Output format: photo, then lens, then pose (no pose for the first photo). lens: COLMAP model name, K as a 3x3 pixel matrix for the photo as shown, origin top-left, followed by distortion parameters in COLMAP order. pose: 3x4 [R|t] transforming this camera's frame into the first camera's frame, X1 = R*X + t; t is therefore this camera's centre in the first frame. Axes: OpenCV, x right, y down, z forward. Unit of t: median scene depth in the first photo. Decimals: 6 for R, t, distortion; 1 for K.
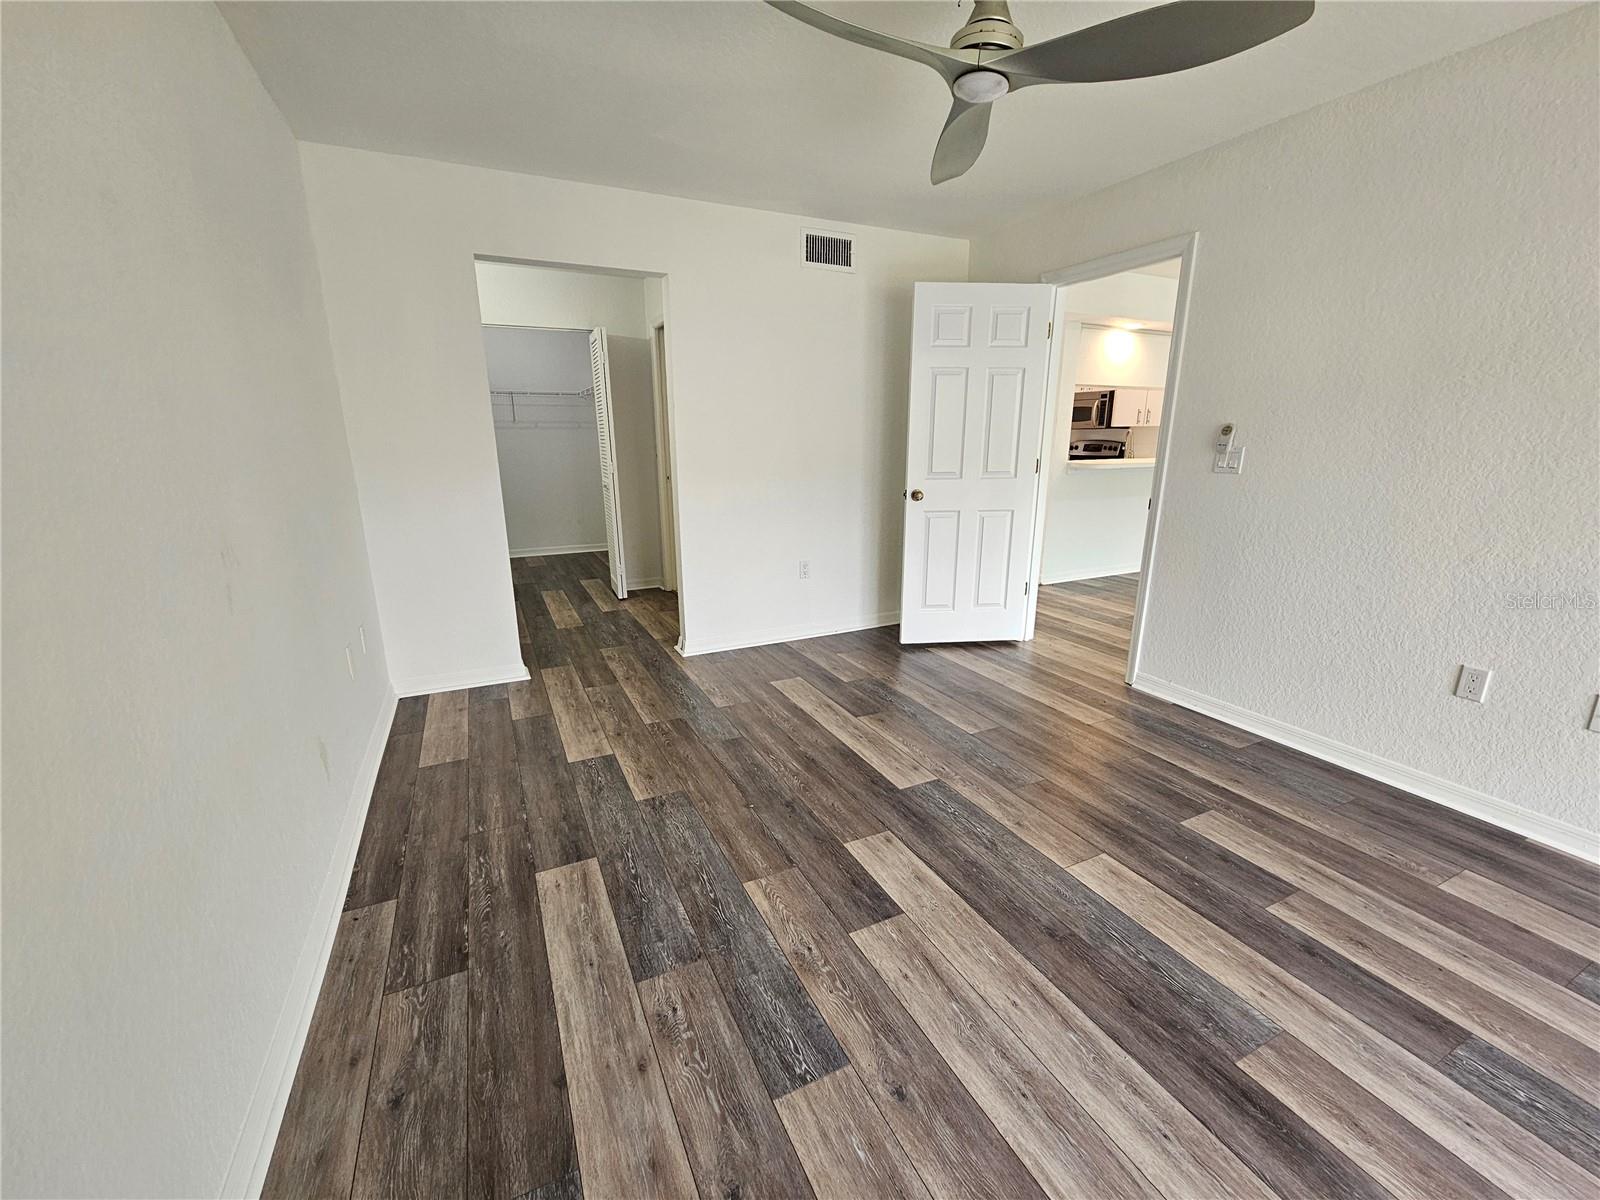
lens RADIAL K [[656.9, 0, 806.1], [0, 656.9, 601.3], [0, 0, 1]] dist [0.000319, 0.002775]
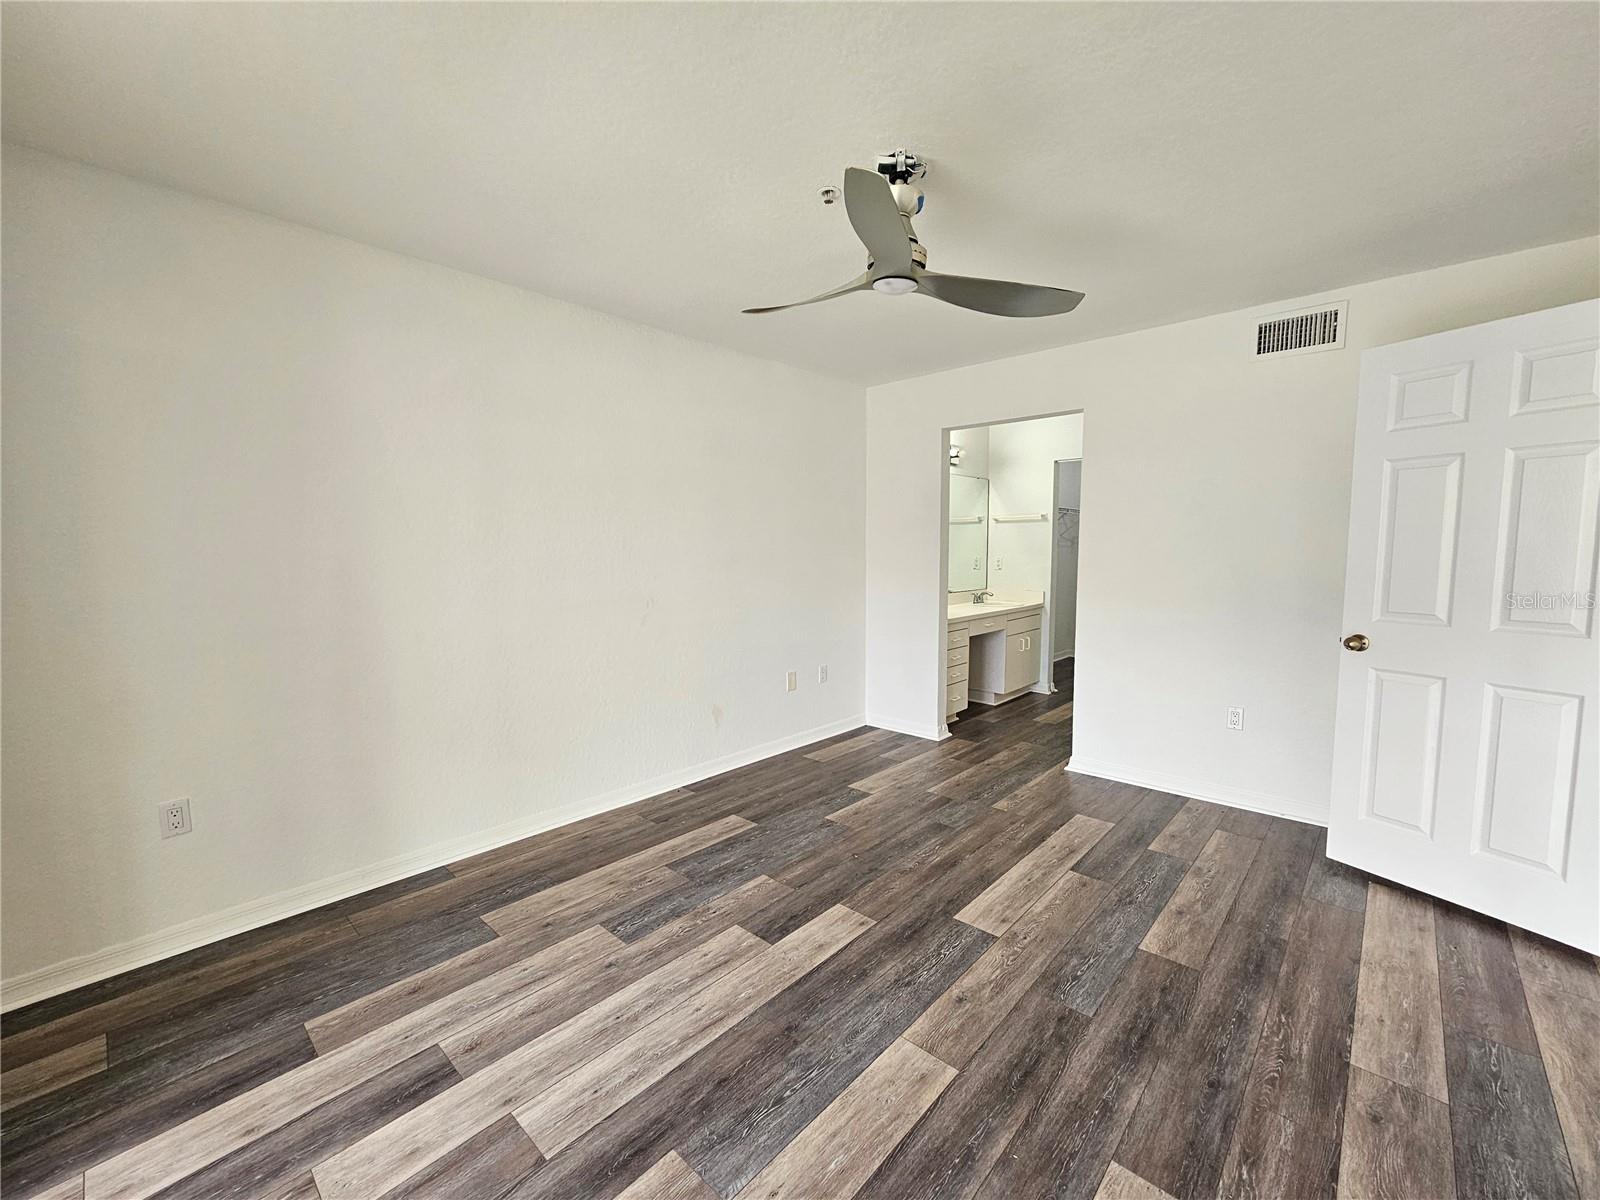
lens RADIAL K [[656.9, 0, 802.7], [0, 656.9, 603.4], [0, 0, 1]] dist [0.000319, 0.002775]
pose [[0.366815, 0.081013, -0.926760, 0.970632], [-0.223719, 0.974648, -0.003350, -0.117292], [0.902993, 0.208562, 0.375639, 0.359815]]
